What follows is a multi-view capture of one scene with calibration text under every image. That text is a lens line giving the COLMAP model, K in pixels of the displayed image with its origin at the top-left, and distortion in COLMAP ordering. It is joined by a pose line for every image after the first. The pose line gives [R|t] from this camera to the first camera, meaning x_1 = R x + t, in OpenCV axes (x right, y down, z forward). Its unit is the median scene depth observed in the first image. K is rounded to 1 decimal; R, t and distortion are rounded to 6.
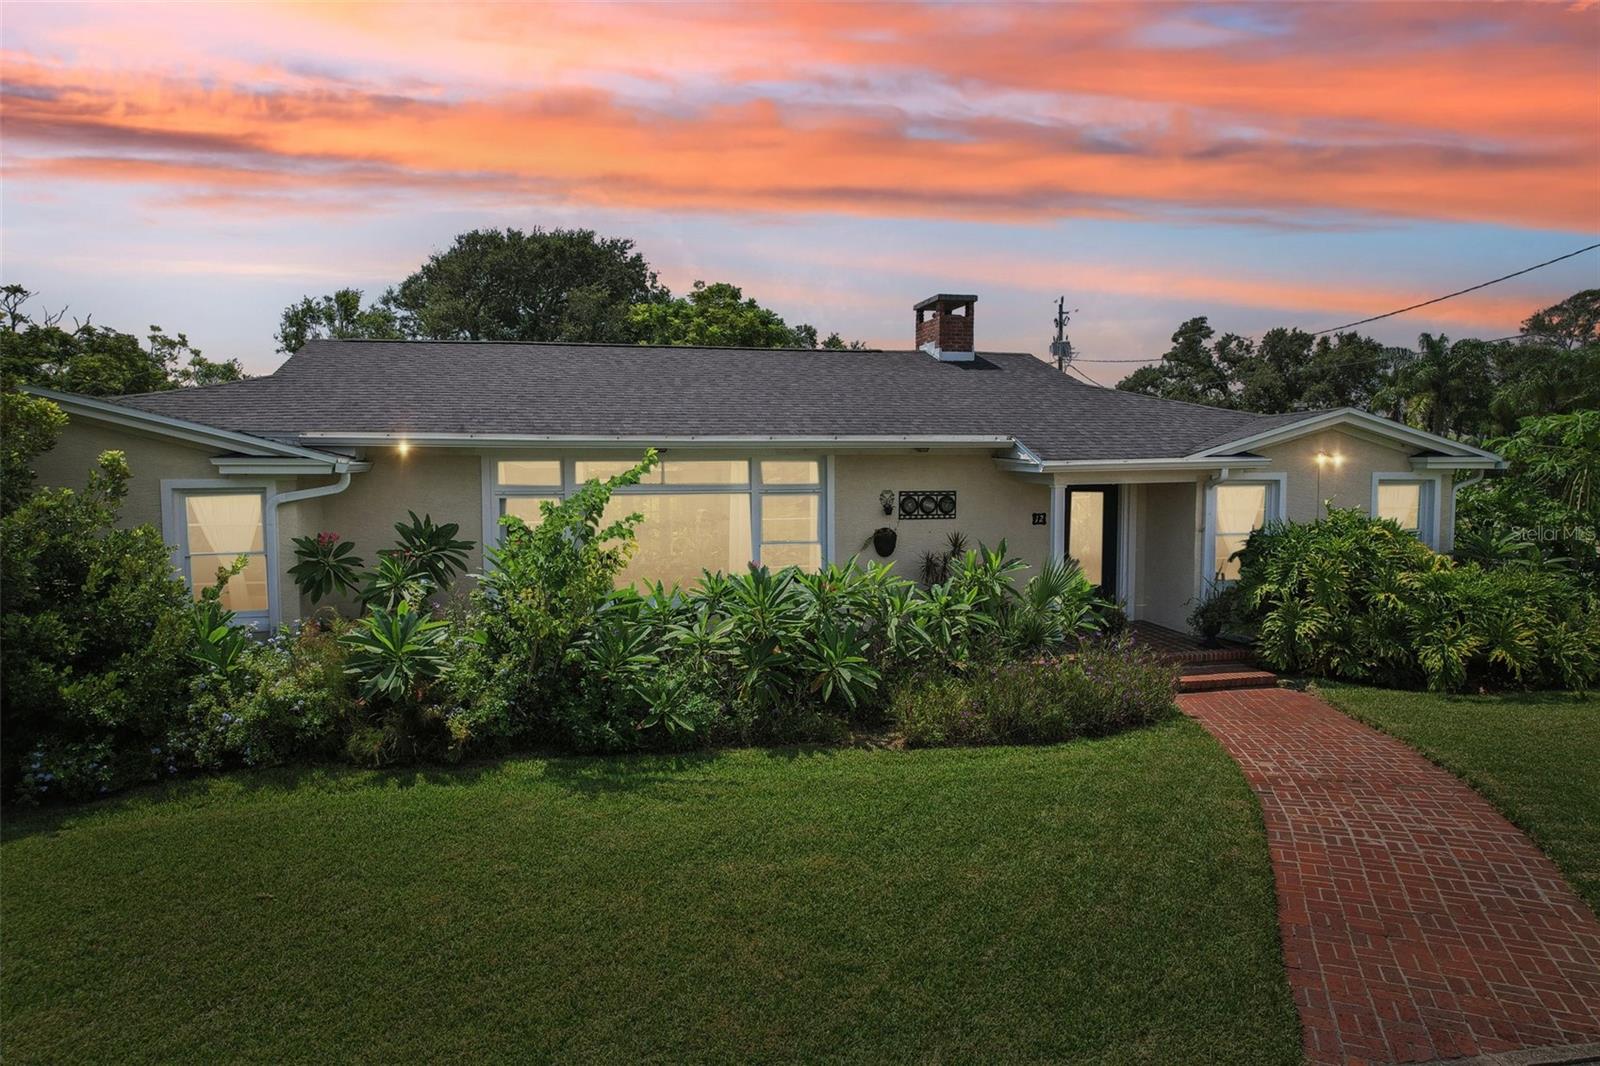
lens RADIAL K [[1035.8, 0, 804.7], [0, 1035.8, 578.2], [0, 0, 1]] dist [-0.077032, 0.074763]
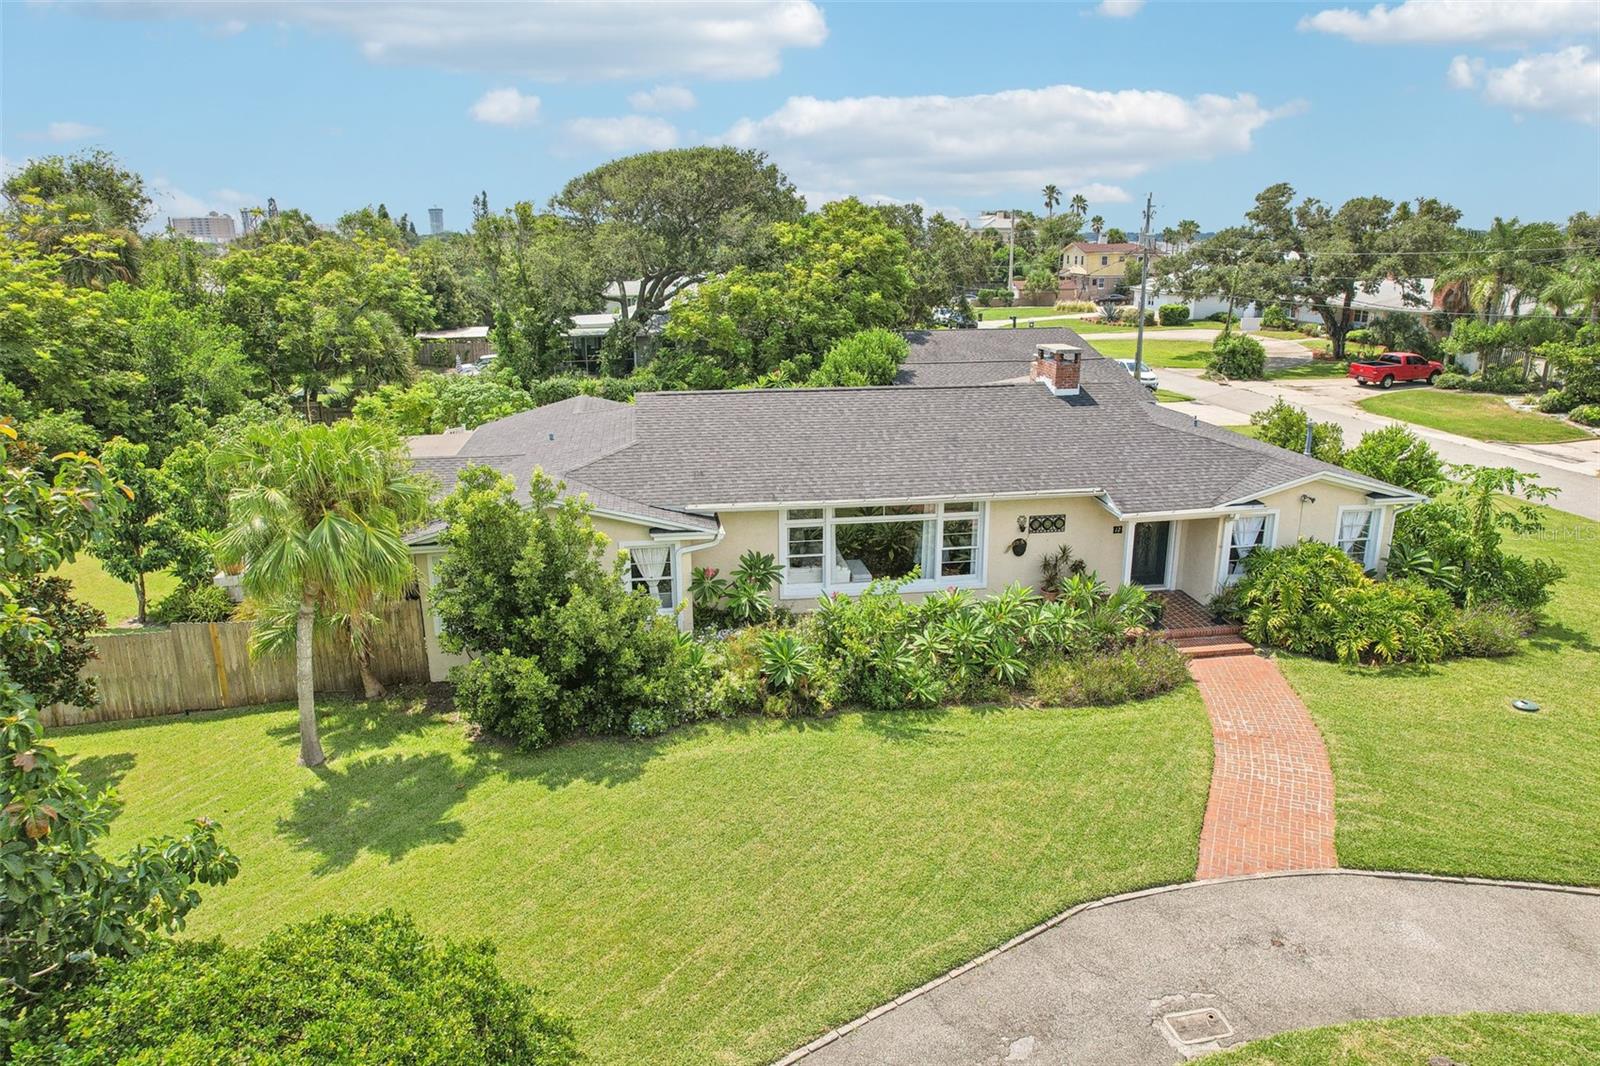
lens RADIAL K [[1035.8, 0, 804.7], [0, 1035.8, 578.2], [0, 0, 1]] dist [-0.077032, 0.074763]
pose [[0.998106, 0.017564, -0.058953, -0.182011], [-0.004650, 0.977171, 0.212403, -0.374573], [0.061338, -0.211727, 0.975402, -0.673734]]
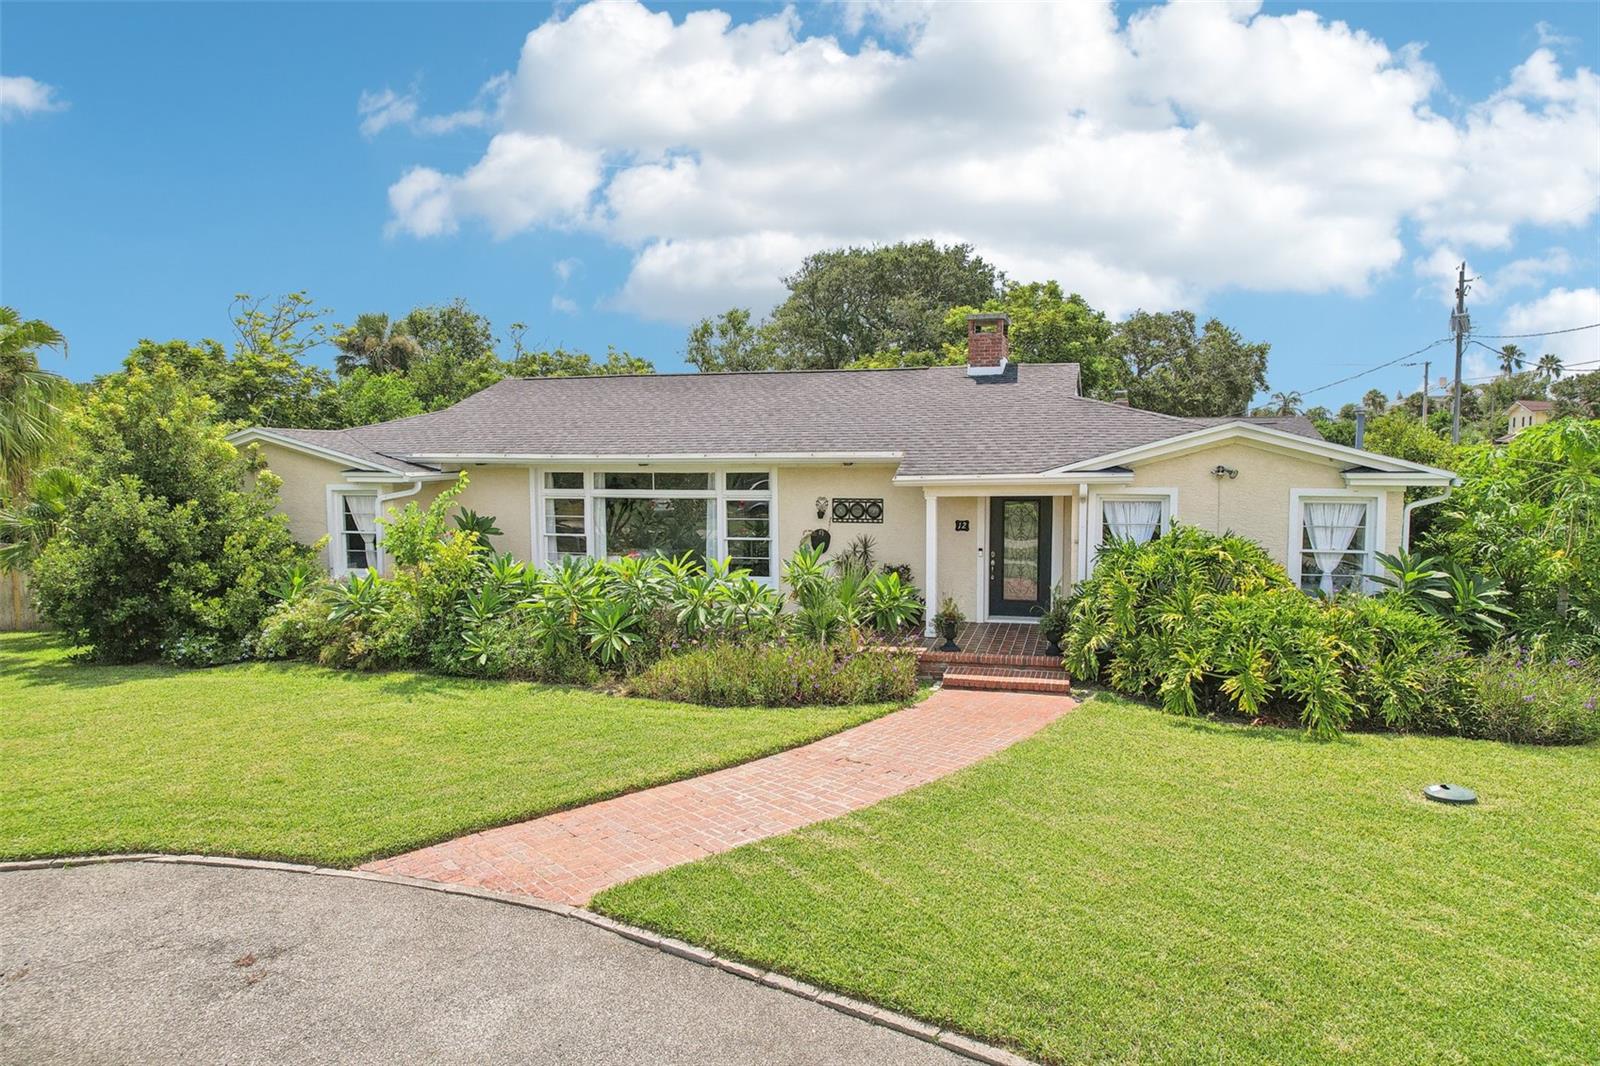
lens RADIAL K [[1035.8, 0, 804.7], [0, 1035.8, 578.2], [0, 0, 1]] dist [-0.077032, 0.074763]
pose [[0.874284, 0.058326, -0.481898, 0.729338], [-0.049424, 0.998292, 0.031159, -0.032881], [0.482892, -0.003425, 0.875673, -0.050222]]
